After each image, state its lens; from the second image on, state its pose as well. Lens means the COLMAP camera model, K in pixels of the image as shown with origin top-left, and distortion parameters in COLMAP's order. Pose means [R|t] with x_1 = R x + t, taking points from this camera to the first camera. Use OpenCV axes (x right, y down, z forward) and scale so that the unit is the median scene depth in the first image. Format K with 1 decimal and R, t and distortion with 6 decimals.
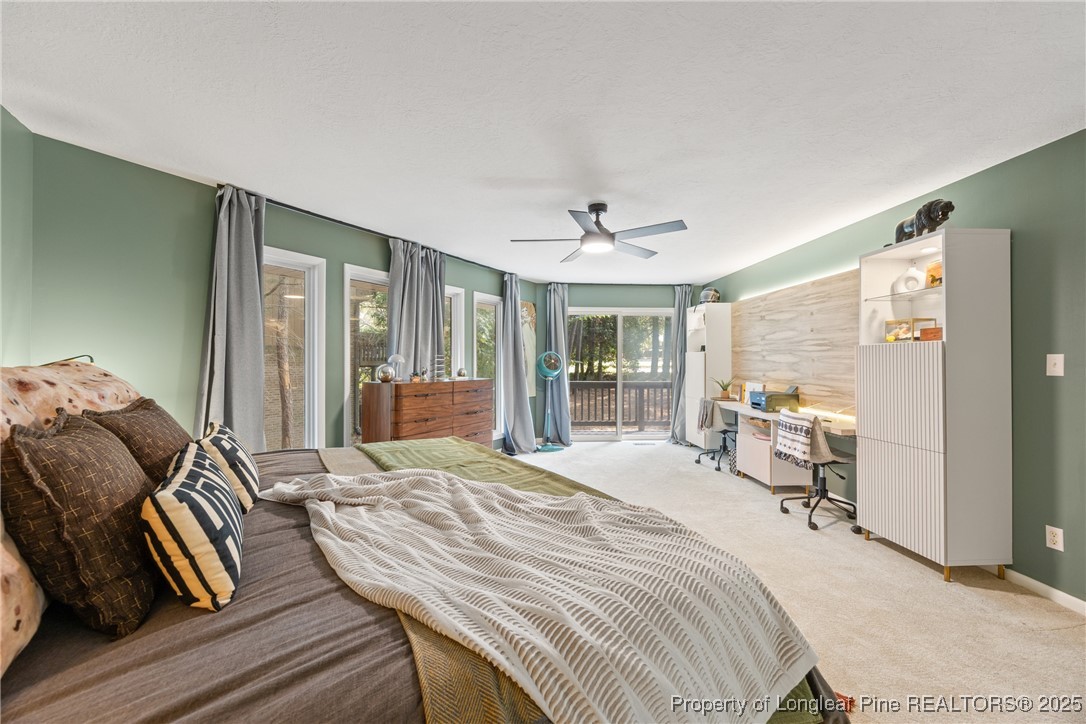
lens RADIAL K [[410.5, 0, 541.6], [0, 410.5, 362.5], [0, 0, 1]] dist [-0.003261, -0.000514]
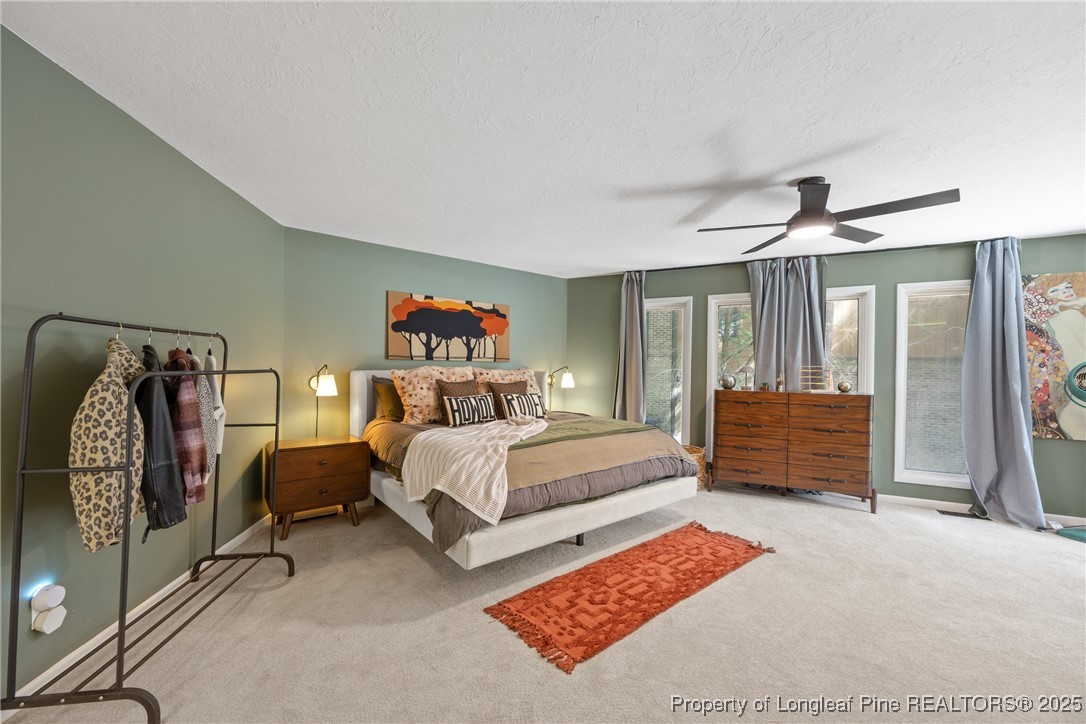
lens RADIAL K [[410.5, 0, 541.6], [0, 410.5, 362.5], [0, 0, 1]] dist [-0.003261, -0.000514]
pose [[0.112384, -0.006747, -0.993642, 0.749501], [-0.015320, 0.999846, -0.008522, -0.009005], [0.993547, 0.016180, 0.112264, 0.333569]]
